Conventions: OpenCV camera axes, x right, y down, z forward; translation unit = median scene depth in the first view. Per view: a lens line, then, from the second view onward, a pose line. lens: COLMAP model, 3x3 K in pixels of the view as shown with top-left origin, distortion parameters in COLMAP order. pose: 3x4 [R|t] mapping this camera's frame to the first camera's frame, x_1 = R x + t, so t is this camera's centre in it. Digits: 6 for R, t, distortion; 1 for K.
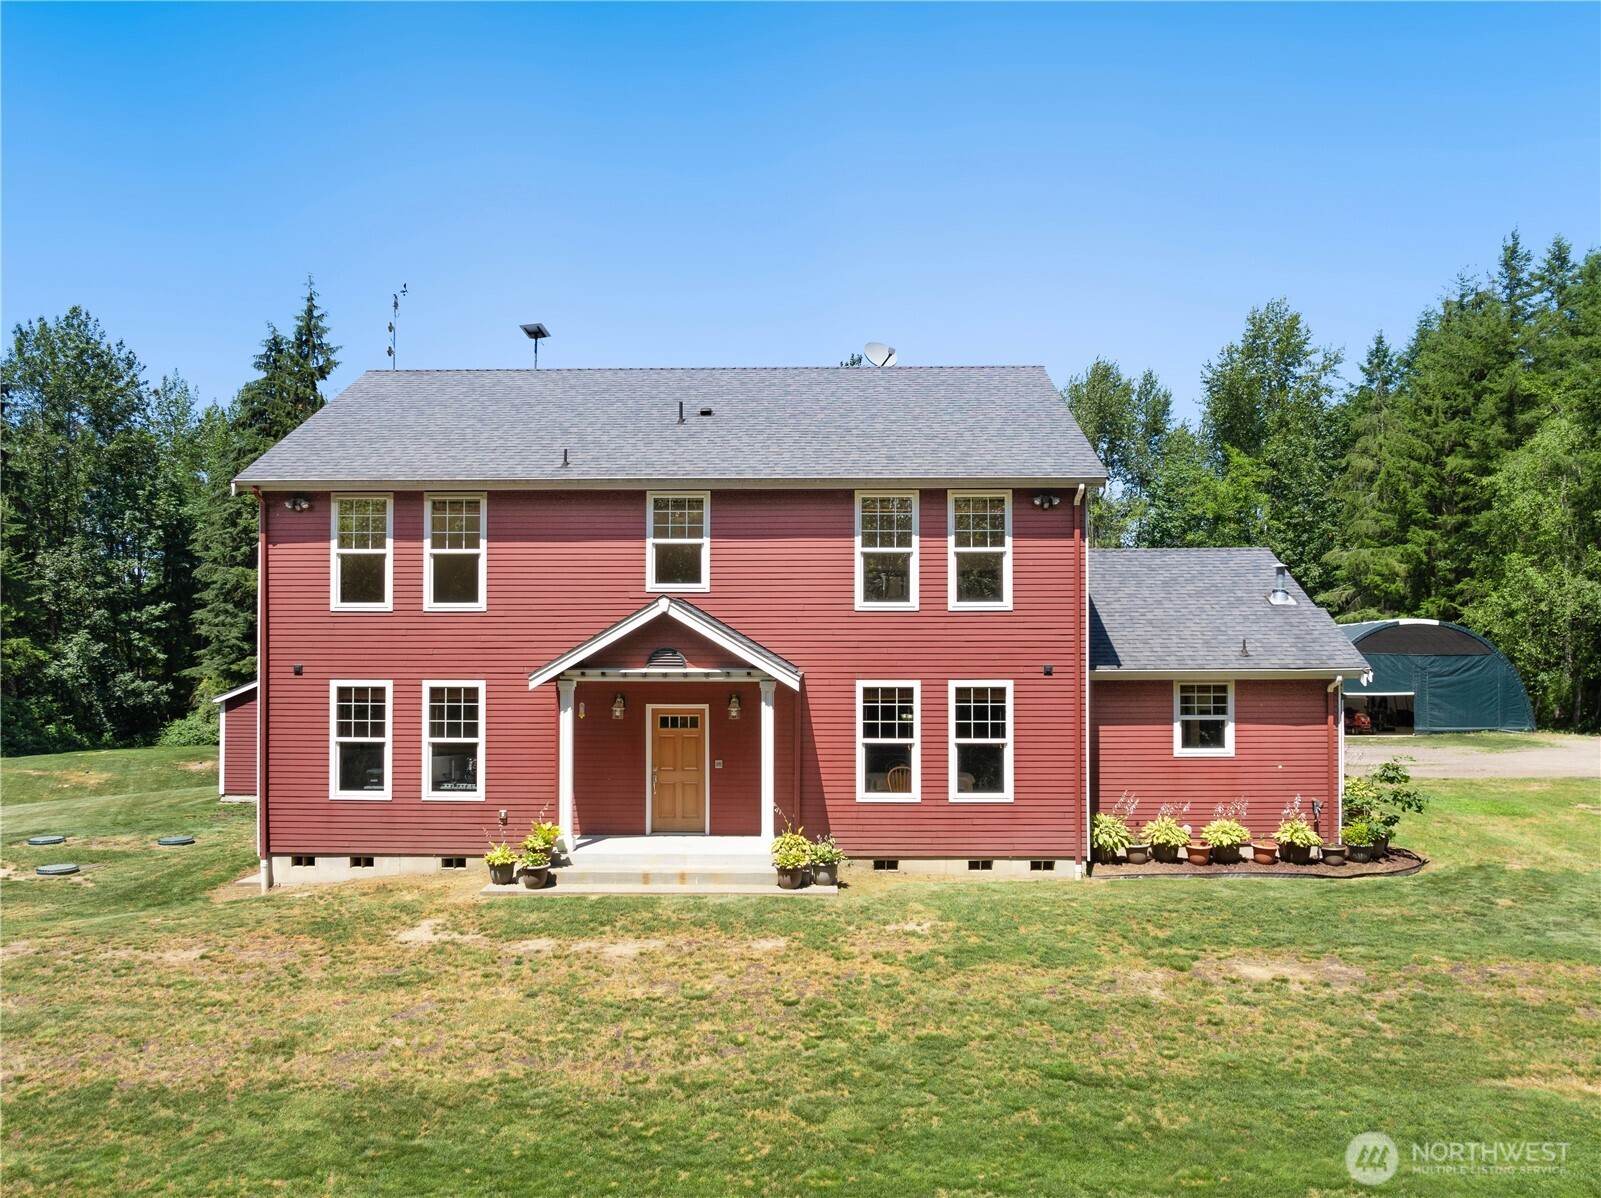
lens RADIAL K [[1129.8, 0, 800.5], [0, 1129.8, 599.0], [0, 0, 1]] dist [-0.020925, -0.001113]
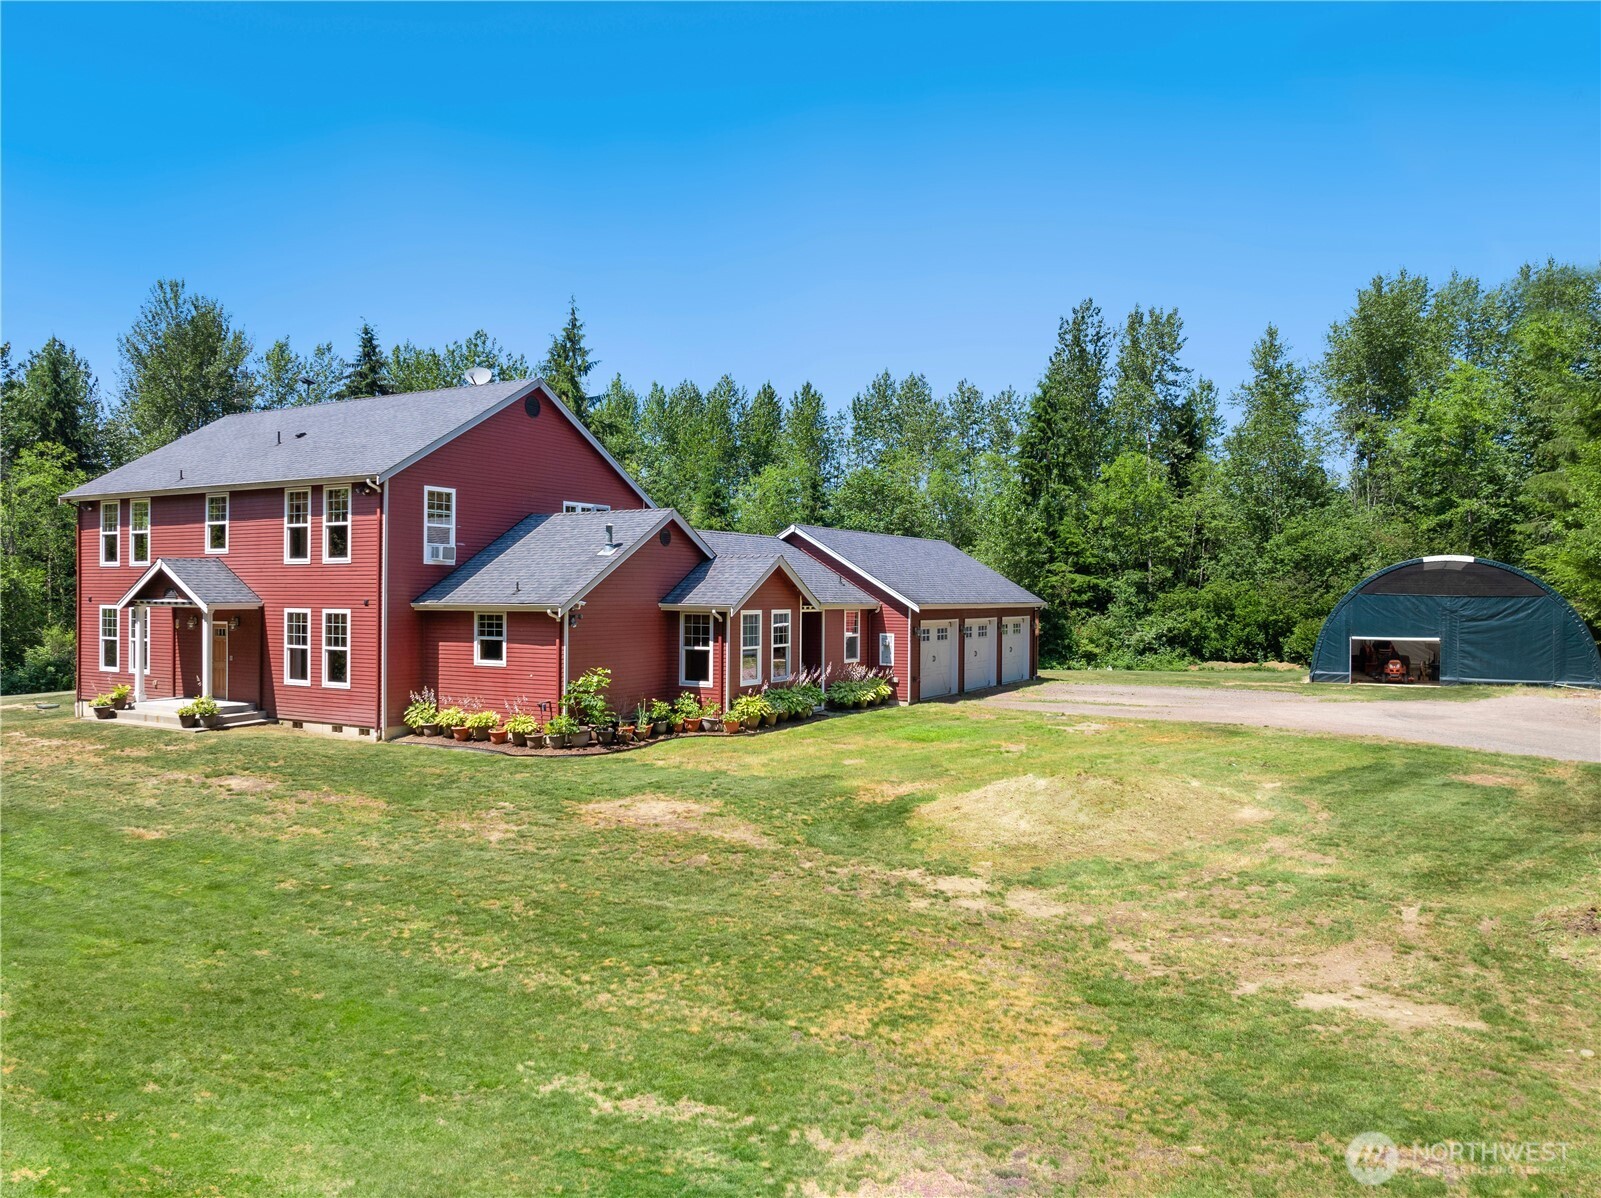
lens RADIAL K [[1129.8, 0, 800.5], [0, 1129.8, 599.0], [0, 0, 1]] dist [-0.020925, -0.001113]
pose [[0.876513, 0.005458, -0.481347, 1.431345], [0.020556, 0.998599, 0.048755, -0.003132], [0.480938, -0.052629, 0.875173, -0.033092]]
